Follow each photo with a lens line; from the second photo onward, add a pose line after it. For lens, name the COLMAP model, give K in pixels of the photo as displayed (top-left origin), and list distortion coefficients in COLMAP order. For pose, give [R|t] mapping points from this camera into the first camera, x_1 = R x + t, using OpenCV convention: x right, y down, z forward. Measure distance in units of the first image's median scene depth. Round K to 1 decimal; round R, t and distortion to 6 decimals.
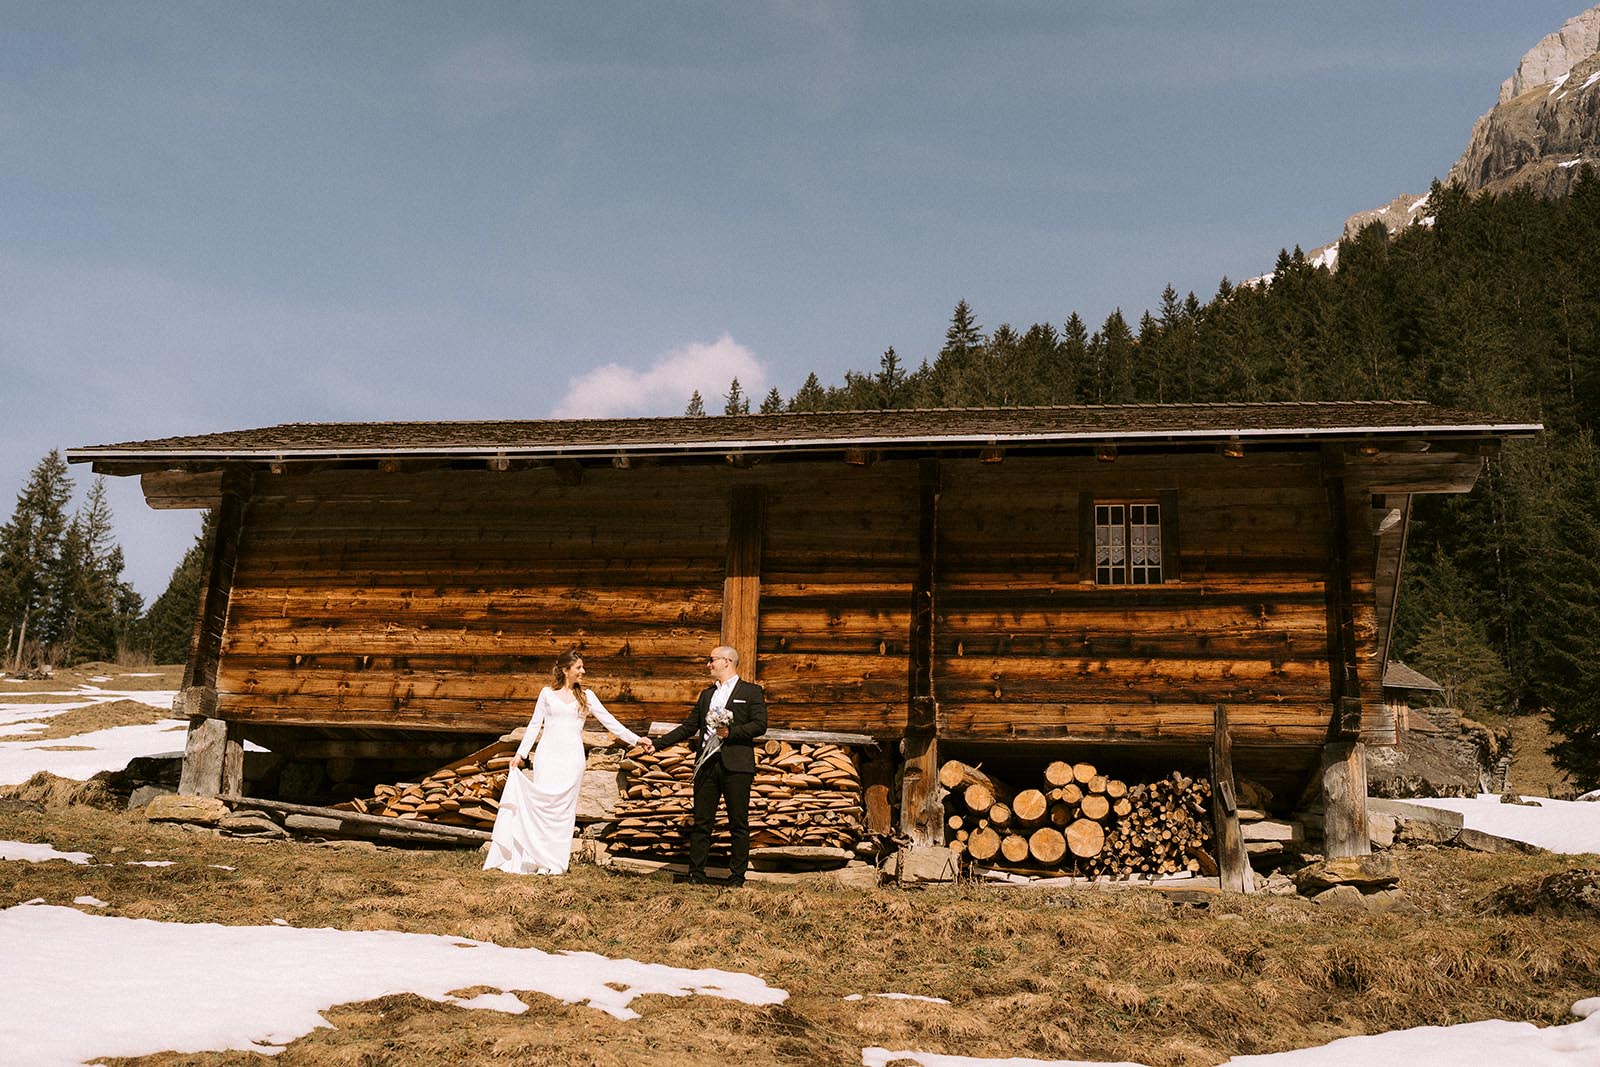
lens RADIAL K [[1594.2, 0, 798.9], [0, 1594.2, 511.4], [0, 0, 1]] dist [-0.002368, 0.099776]
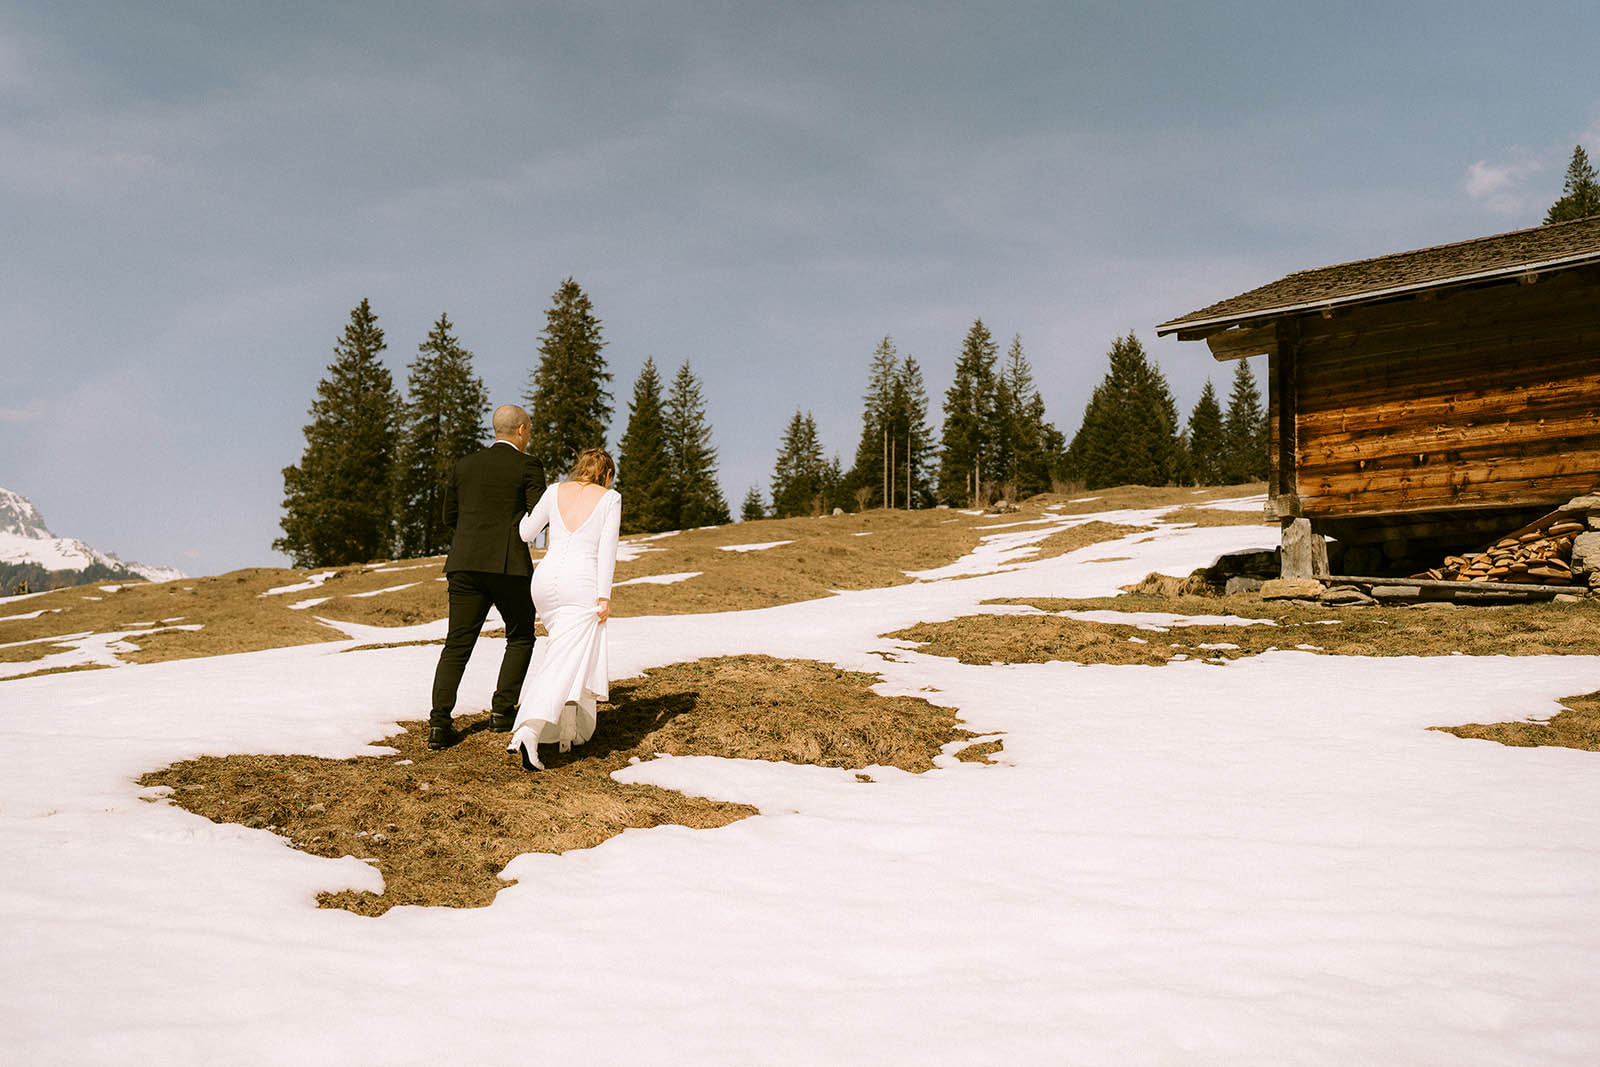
lens RADIAL K [[1594.2, 0, 798.9], [0, 1594.2, 511.4], [0, 0, 1]] dist [-0.002368, 0.099776]
pose [[0.872361, -0.108199, -0.476737, -0.108092], [0.165236, 0.983065, 0.079244, -0.041823], [0.460090, -0.147903, 0.875467, -0.293805]]
